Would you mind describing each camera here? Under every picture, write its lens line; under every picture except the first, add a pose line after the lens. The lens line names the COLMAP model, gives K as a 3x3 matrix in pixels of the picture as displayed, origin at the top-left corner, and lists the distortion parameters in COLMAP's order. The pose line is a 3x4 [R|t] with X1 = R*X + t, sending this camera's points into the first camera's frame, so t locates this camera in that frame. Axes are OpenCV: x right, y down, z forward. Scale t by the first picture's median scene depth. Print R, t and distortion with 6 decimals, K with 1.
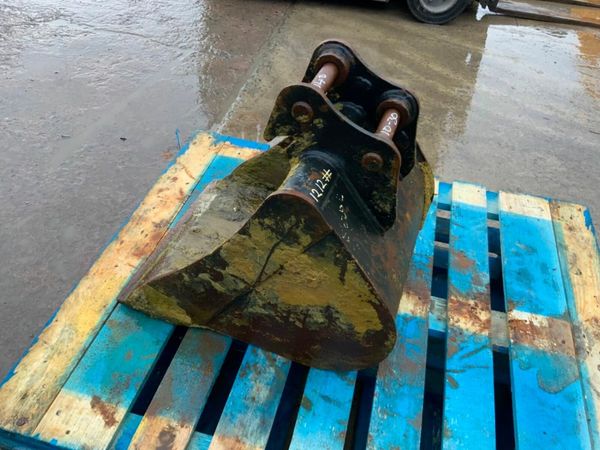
lens RADIAL K [[495.4, 0, 296.9], [0, 495.4, 224.3], [0, 0, 1]] dist [0.061537, -0.108406]
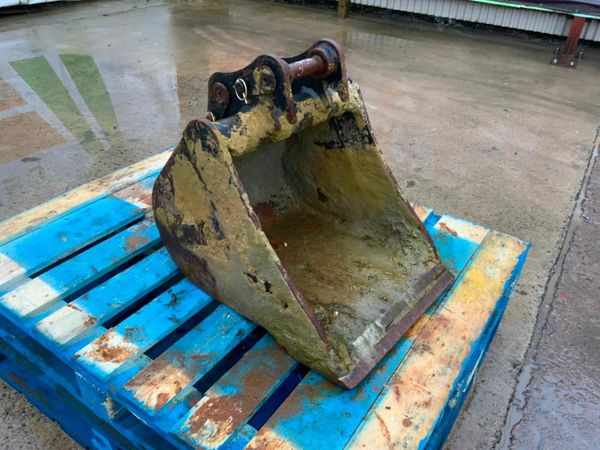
lens RADIAL K [[495.4, 0, 297.5], [0, 495.4, 222.9], [0, 0, 1]] dist [0.061537, -0.108406]
pose [[-0.932582, -0.284021, 0.222763, -0.243828], [0.151151, 0.253150, 0.955546, -1.035602], [-0.327787, 0.924796, -0.193153, 1.230436]]
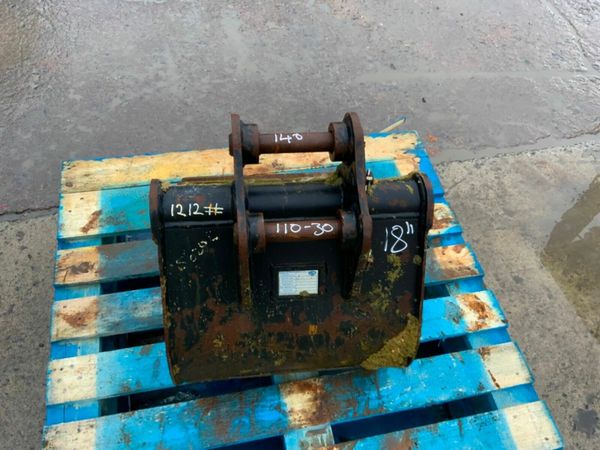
lens RADIAL K [[495.4, 0, 303.7], [0, 495.4, 226.5], [0, 0, 1]] dist [0.061537, -0.108406]
pose [[0.442667, 0.718408, -0.536597, 0.510515], [-0.648587, 0.669749, 0.361622, -0.404731], [0.619178, 0.187951, 0.762426, 0.280080]]
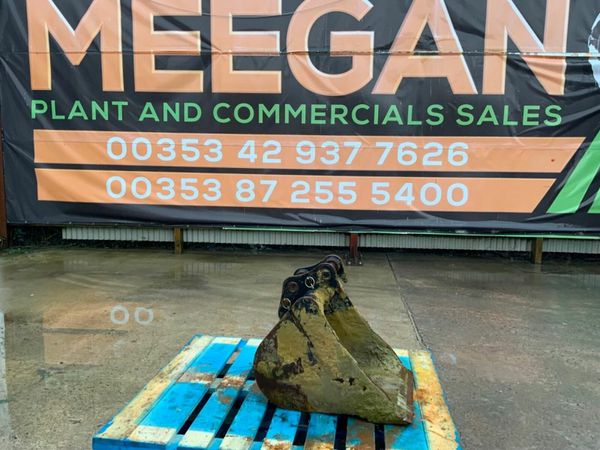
lens RADIAL K [[495.4, 0, 297.2], [0, 495.4, 220.1], [0, 0, 1]] dist [0.061537, -0.108406]
pose [[-0.990319, -0.071569, -0.118939, 0.392078], [-0.137001, 0.641858, 0.754486, -1.723882], [0.022344, 0.763477, -0.645449, 1.840316]]
